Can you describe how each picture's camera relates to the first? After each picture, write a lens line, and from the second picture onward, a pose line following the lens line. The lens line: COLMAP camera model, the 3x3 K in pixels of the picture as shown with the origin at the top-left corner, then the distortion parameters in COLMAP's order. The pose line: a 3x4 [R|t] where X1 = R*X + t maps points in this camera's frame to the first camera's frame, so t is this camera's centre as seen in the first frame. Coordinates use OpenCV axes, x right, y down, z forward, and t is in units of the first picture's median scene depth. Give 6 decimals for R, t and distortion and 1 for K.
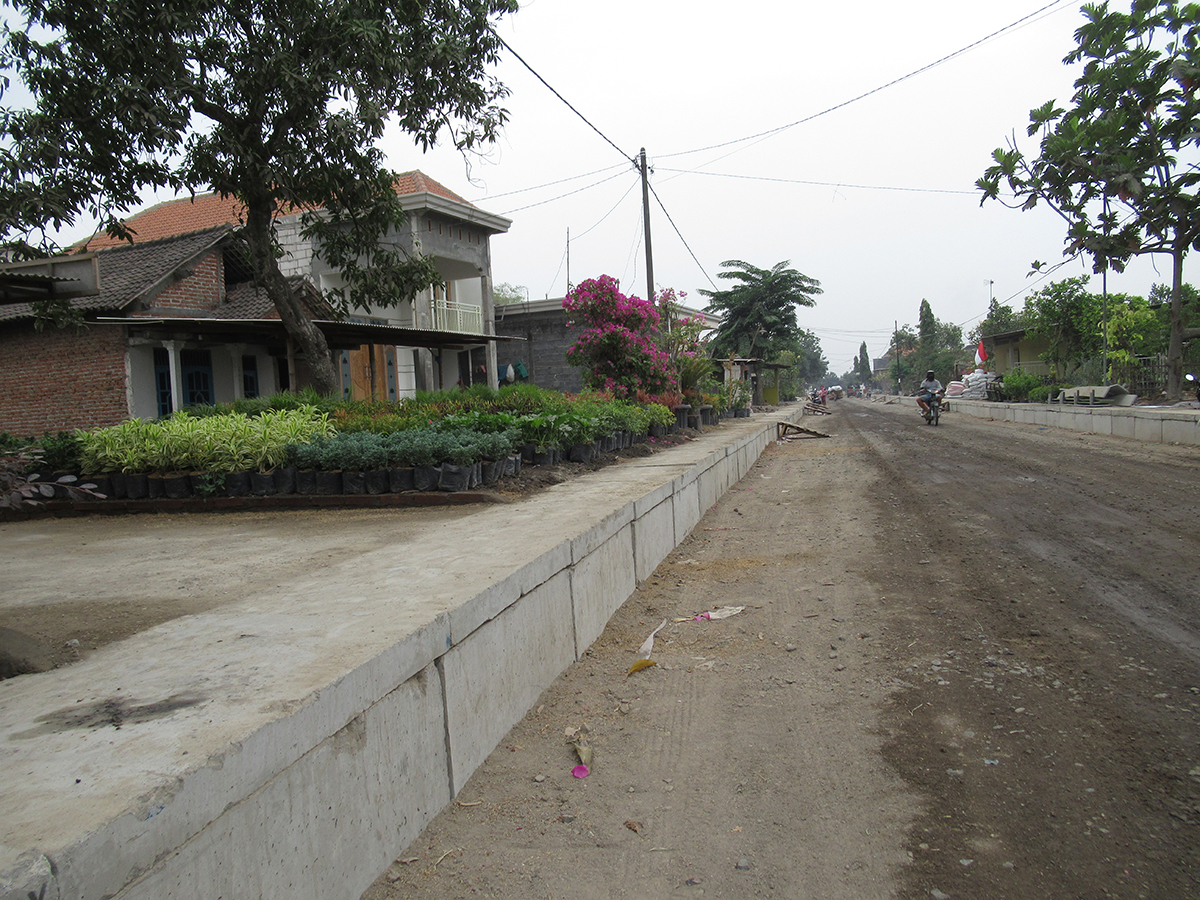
lens RADIAL K [[869.6, 0, 592.4], [0, 869.6, 447.3], [0, 0, 1]] dist [-0.015288, 0.007026]
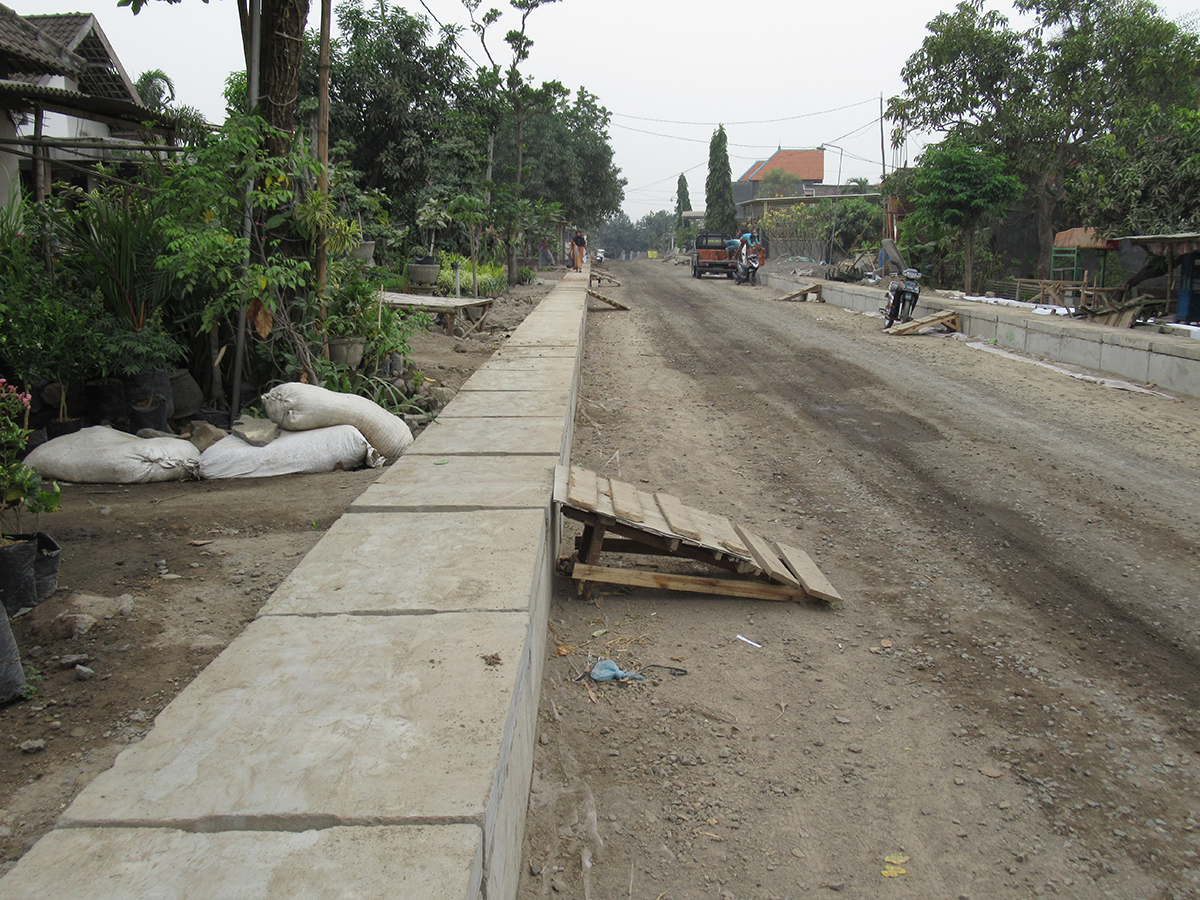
lens RADIAL K [[1163.9, 0, 603.2], [0, 1163.9, 448.5], [0, 0, 1]] dist [-0.007651, 0.000000]
pose [[0.964916, 0.005321, 0.262504, 0.818546], [-0.035549, 0.993236, 0.110537, -0.222336], [-0.260140, -0.115991, 0.958579, 3.221091]]
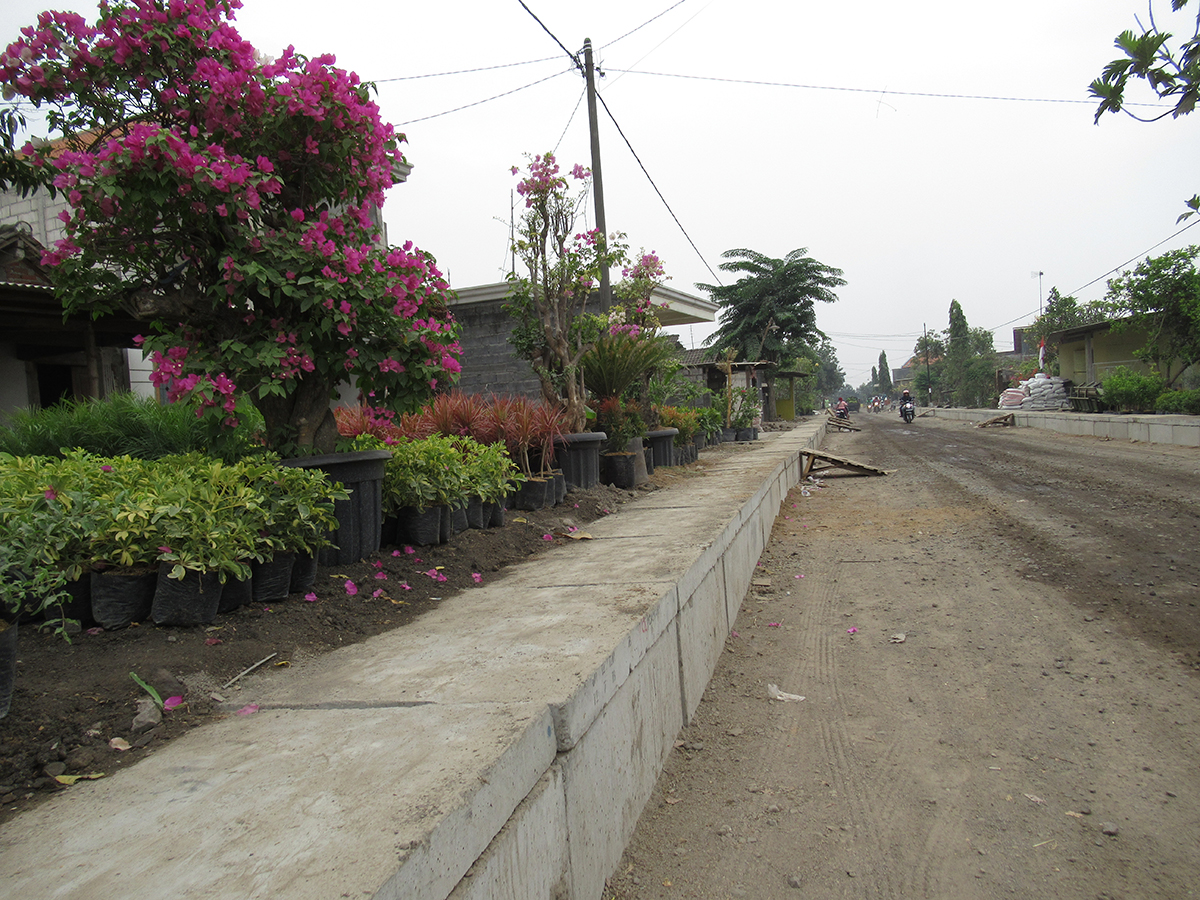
lens RADIAL K [[869.6, 0, 591.9], [0, 869.6, 449.8], [0, 0, 1]] dist [-0.015288, 0.007026]
pose [[0.999776, -0.013496, -0.016327, 0.069843], [0.013230, 0.999779, -0.016314, -0.020582], [0.016543, 0.016095, 0.999734, 0.352057]]
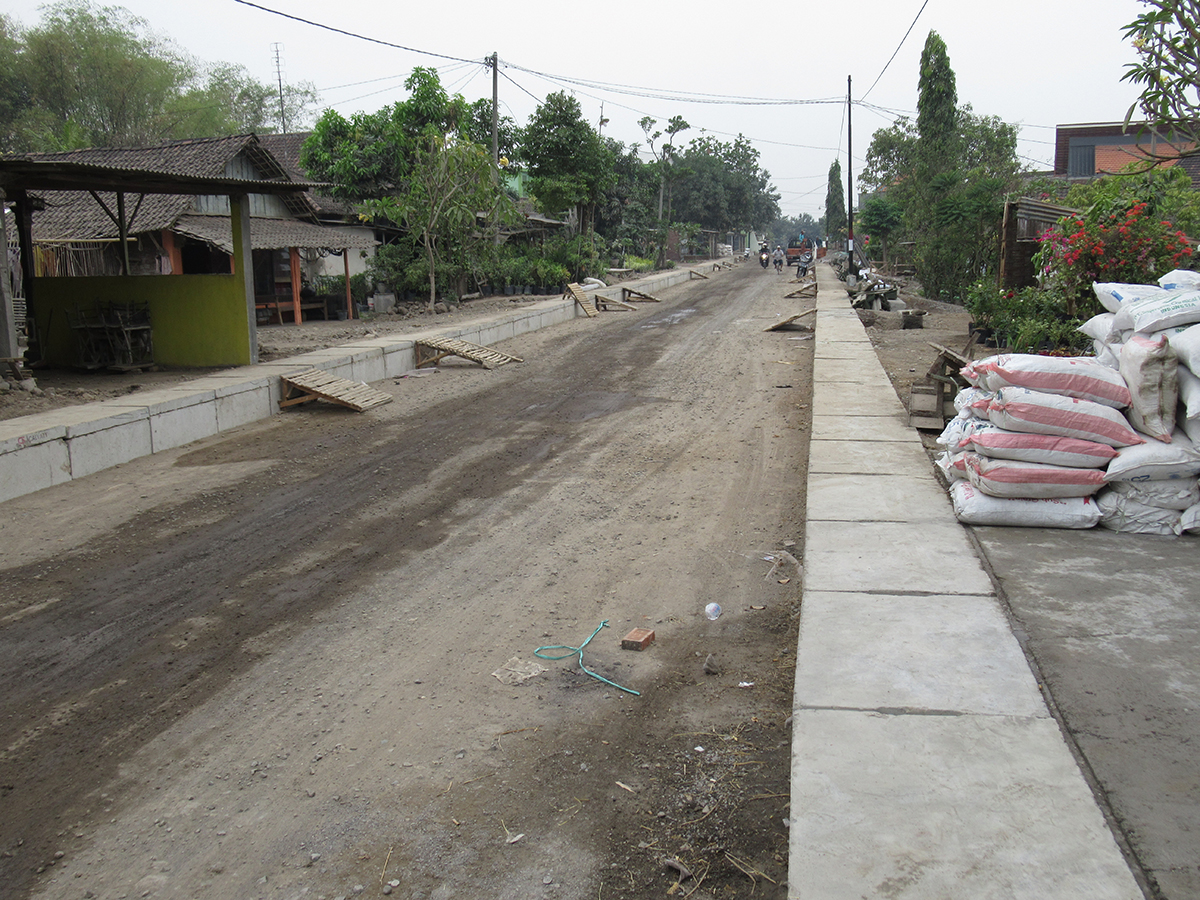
lens RADIAL K [[1163.9, 0, 604.2], [0, 1163.9, 444.5], [0, 0, 1]] dist [-0.007651, 0.000000]
pose [[0.996331, 0.017703, 0.083735, 0.699073], [-0.027392, 0.992869, 0.116023, -0.157744], [-0.081084, -0.117891, 0.989711, 1.706013]]
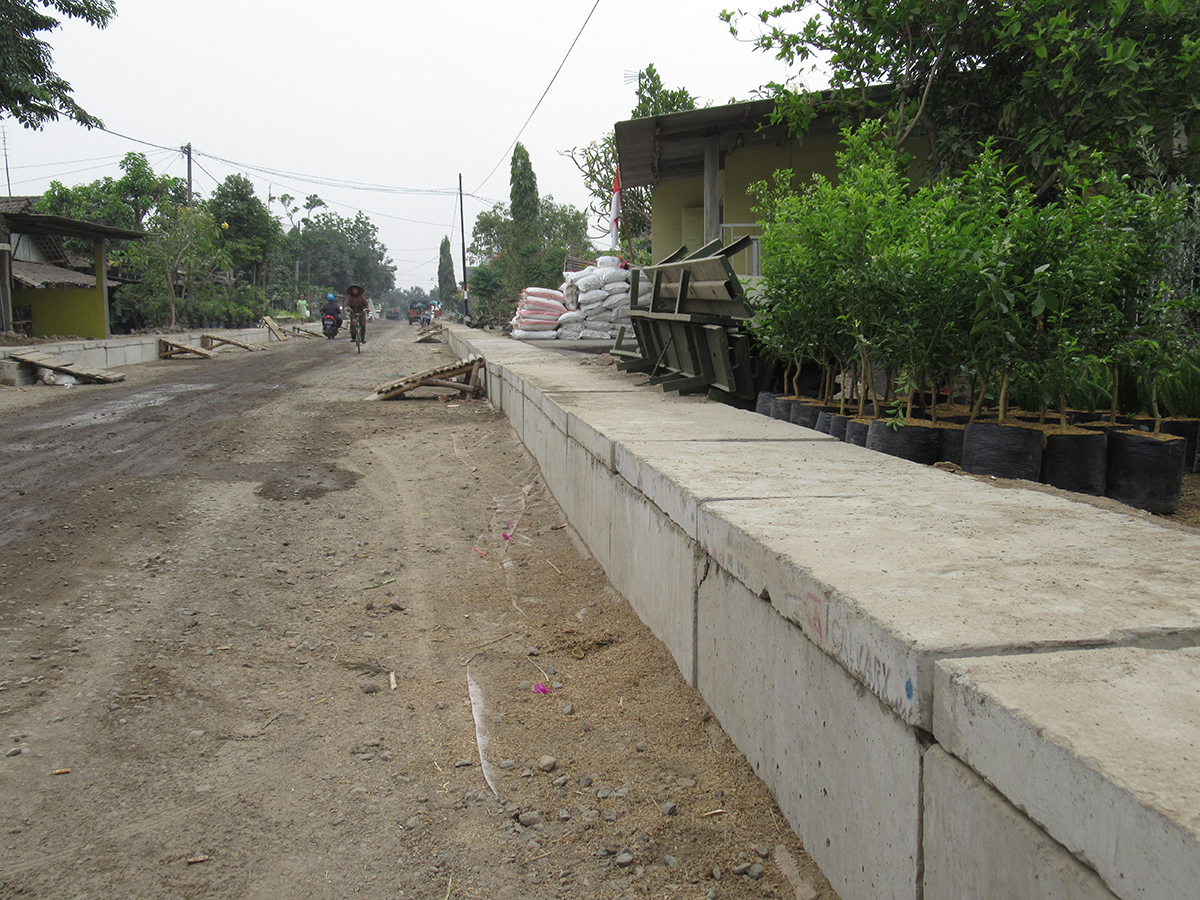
lens RADIAL K [[1163.9, 0, 591.3], [0, 1163.9, 438.9], [0, 0, 1]] dist [-0.007651, 0.000000]
pose [[0.920712, 0.000308, 0.390241, 0.525069], [-0.017455, 0.999031, 0.040394, -0.074063], [-0.389851, -0.044003, 0.919826, 1.163195]]
